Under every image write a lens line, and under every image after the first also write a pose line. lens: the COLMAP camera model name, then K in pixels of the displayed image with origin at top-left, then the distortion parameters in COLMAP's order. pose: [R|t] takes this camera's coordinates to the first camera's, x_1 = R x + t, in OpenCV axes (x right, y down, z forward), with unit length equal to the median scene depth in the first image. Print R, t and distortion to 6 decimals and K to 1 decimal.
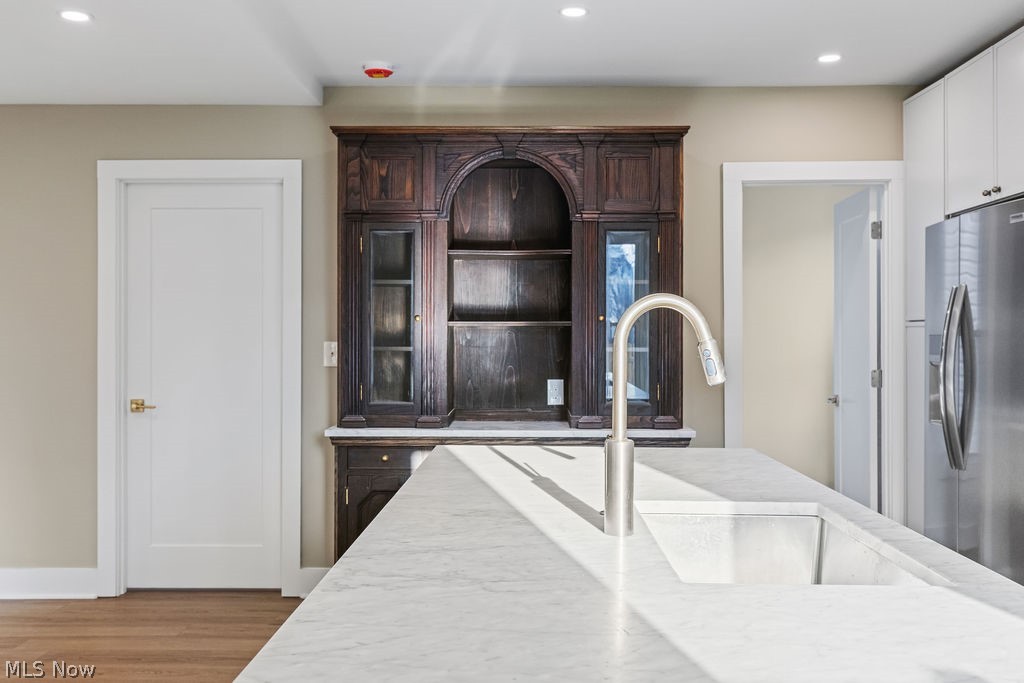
lens RADIAL K [[983.8, 0, 512.0], [0, 983.8, 341.5], [0, 0, 1]] dist [0.005250, -0.004307]
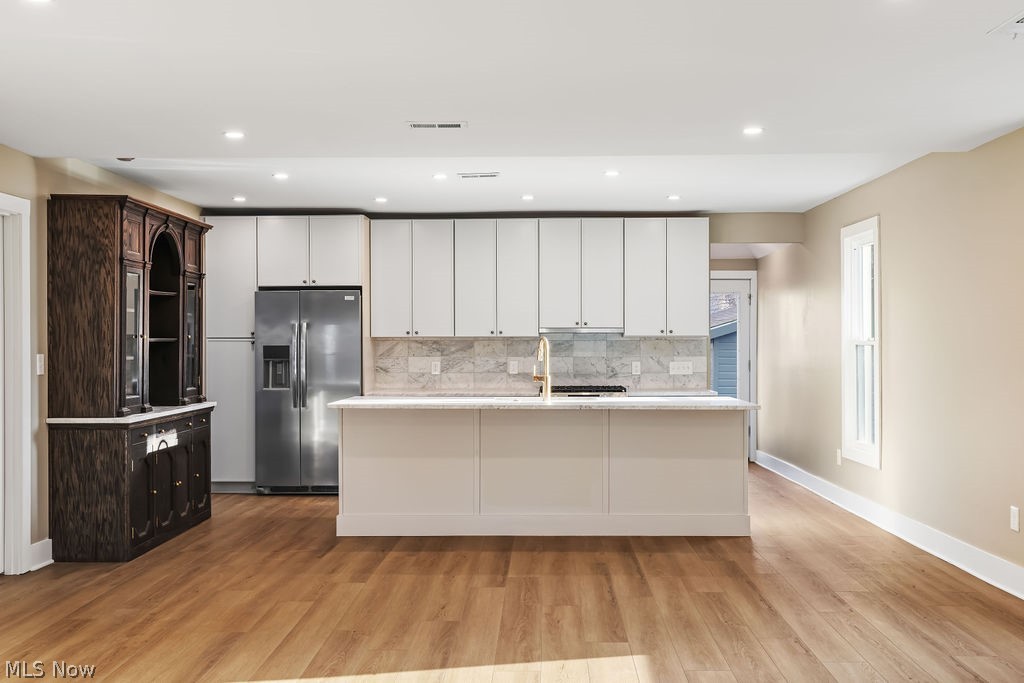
lens RADIAL K [[983.8, 0, 512.0], [0, 983.8, 341.5], [0, 0, 1]] dist [0.005250, -0.004307]
pose [[0.008997, -0.002230, 0.999957, -1.435551], [0.003920, 0.999990, 0.002195, -0.016396], [-0.999952, 0.003900, 0.009005, 0.426519]]
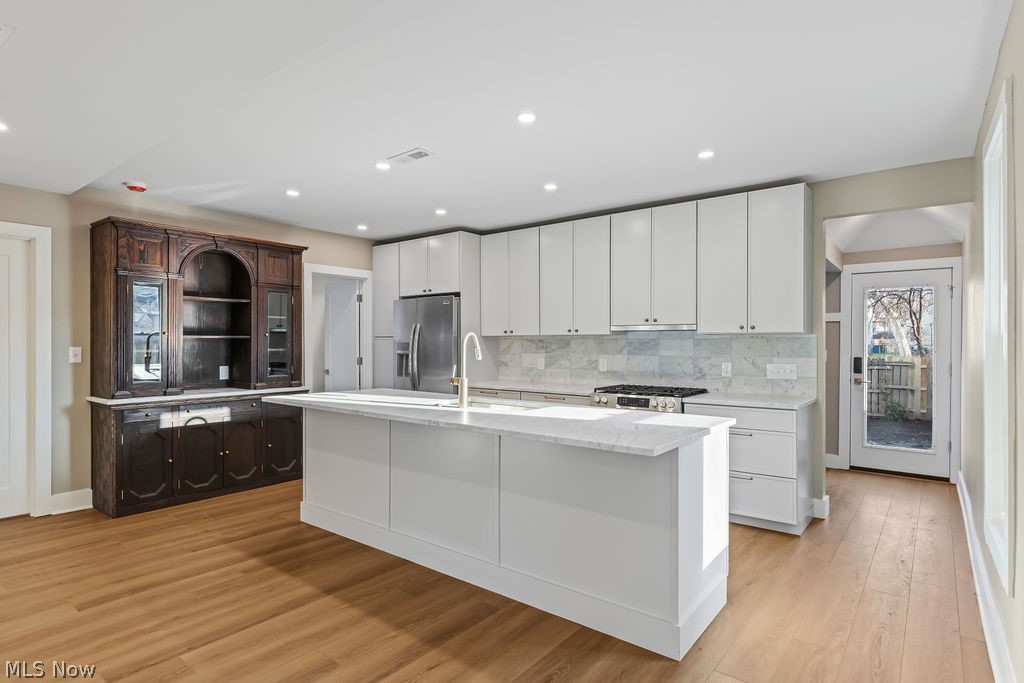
lens RADIAL K [[535.8, 0, 512.0], [0, 535.8, 341.5], [0, 0, 1]] dist [-0.001415, -0.000873]
pose [[0.602704, 0.002151, 0.797962, -0.459831], [0.000662, 0.999995, -0.003195, -0.005224], [-0.797965, 0.002454, 0.602699, -0.072415]]
